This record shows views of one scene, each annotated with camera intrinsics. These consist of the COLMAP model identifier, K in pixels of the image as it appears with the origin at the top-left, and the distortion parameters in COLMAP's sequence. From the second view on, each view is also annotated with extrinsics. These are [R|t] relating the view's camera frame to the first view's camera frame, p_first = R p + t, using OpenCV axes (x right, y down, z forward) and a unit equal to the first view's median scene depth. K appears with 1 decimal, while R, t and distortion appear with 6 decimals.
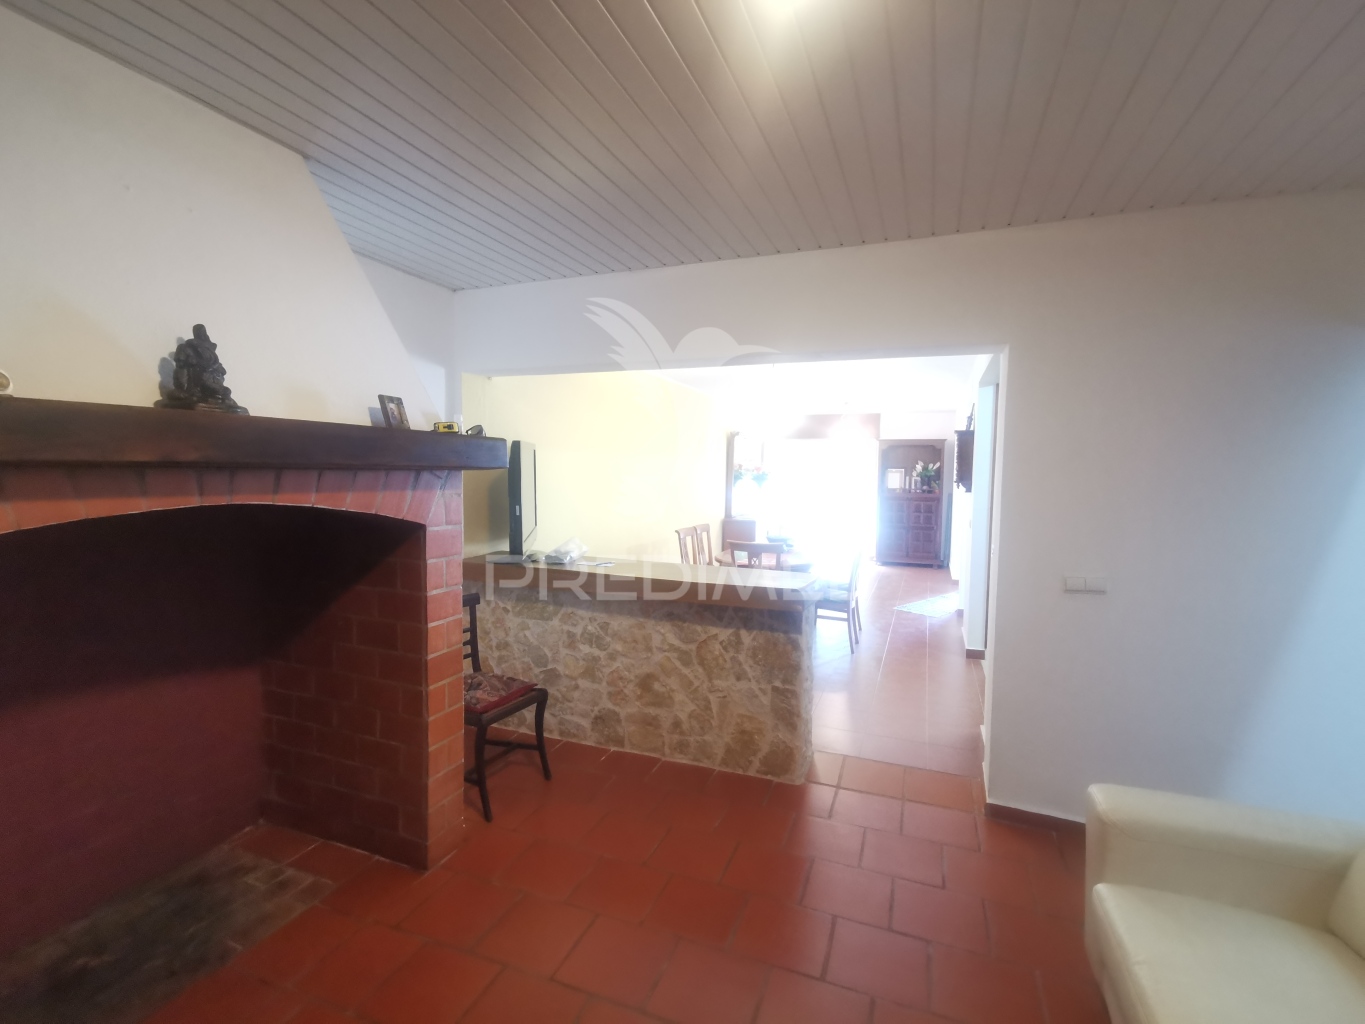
lens RADIAL K [[621.7, 0, 679.0], [0, 621.7, 507.3], [0, 0, 1]] dist [0.005578, -0.002671]
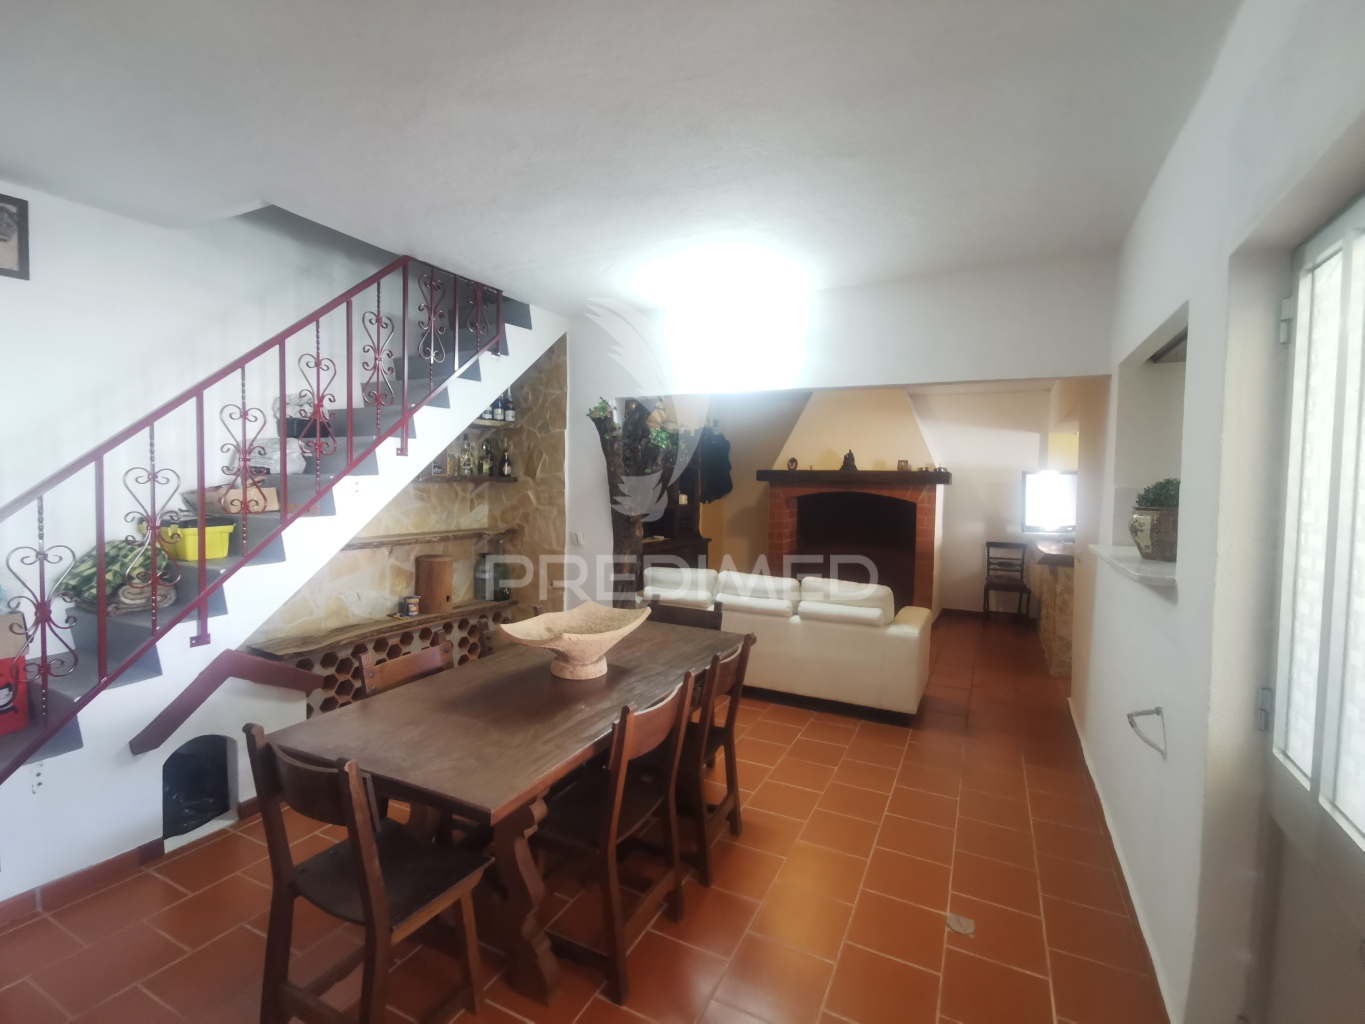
lens RADIAL K [[621.7, 0, 688.9], [0, 621.7, 511.4], [0, 0, 1]] dist [0.005578, -0.002671]
pose [[-0.079908, 0.032715, -0.996265, 1.740423], [-0.080346, 0.995998, 0.039151, 0.026266], [0.993559, 0.083175, -0.076960, 0.119960]]
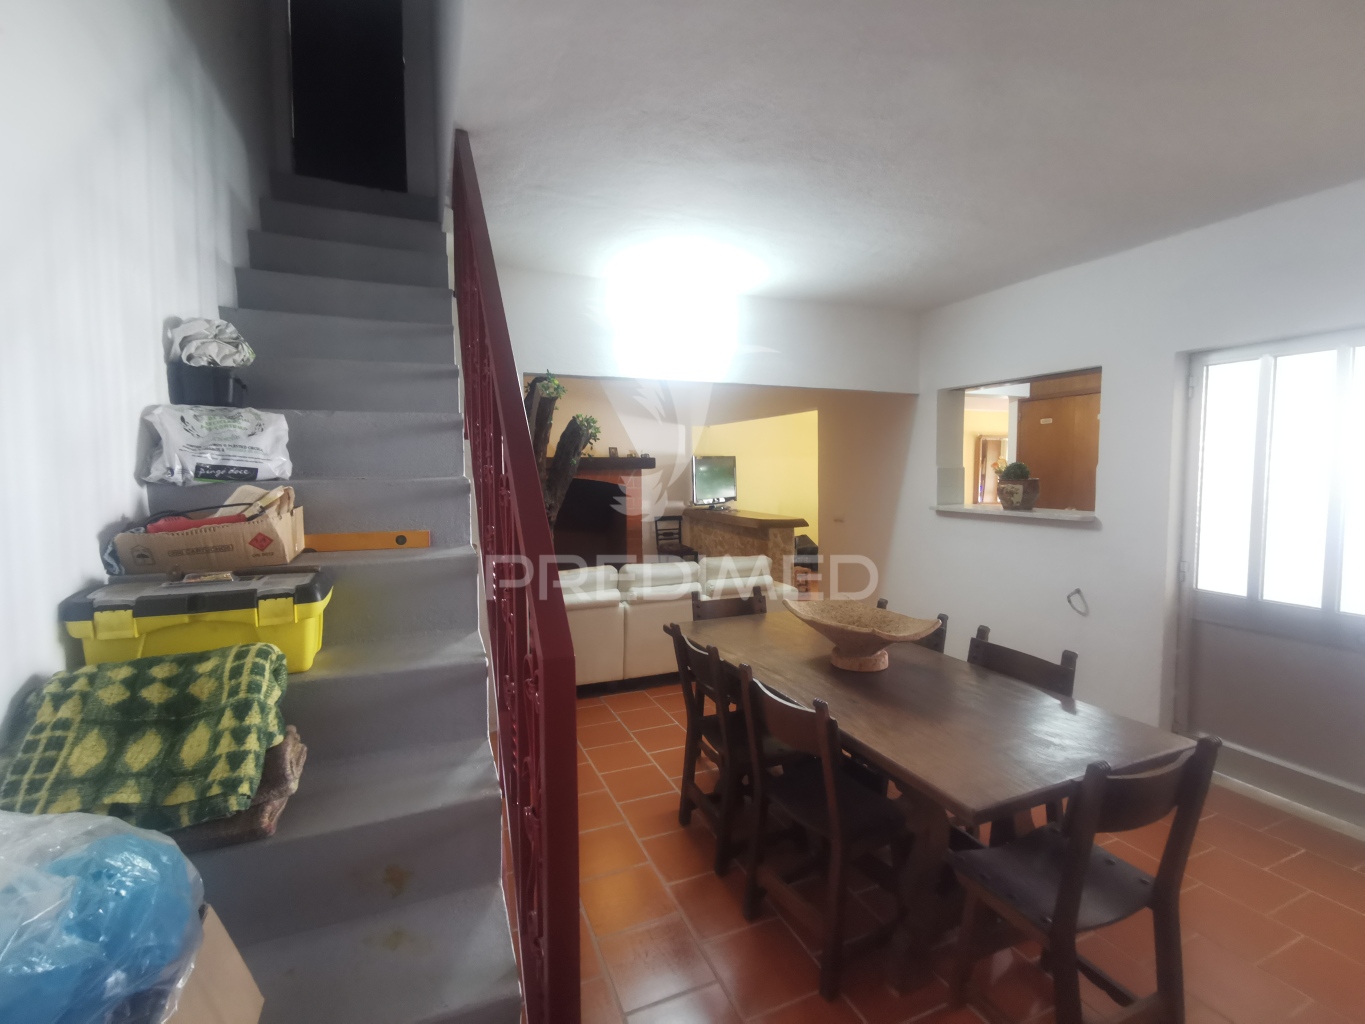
lens RADIAL K [[621.7, 0, 685.8], [0, 621.7, 510.5], [0, 0, 1]] dist [0.005578, -0.002671]
pose [[0.702133, 0.029445, -0.711437, 1.410858], [-0.027274, 0.999524, 0.014451, 0.066127], [0.711524, 0.009258, 0.702601, -0.689737]]
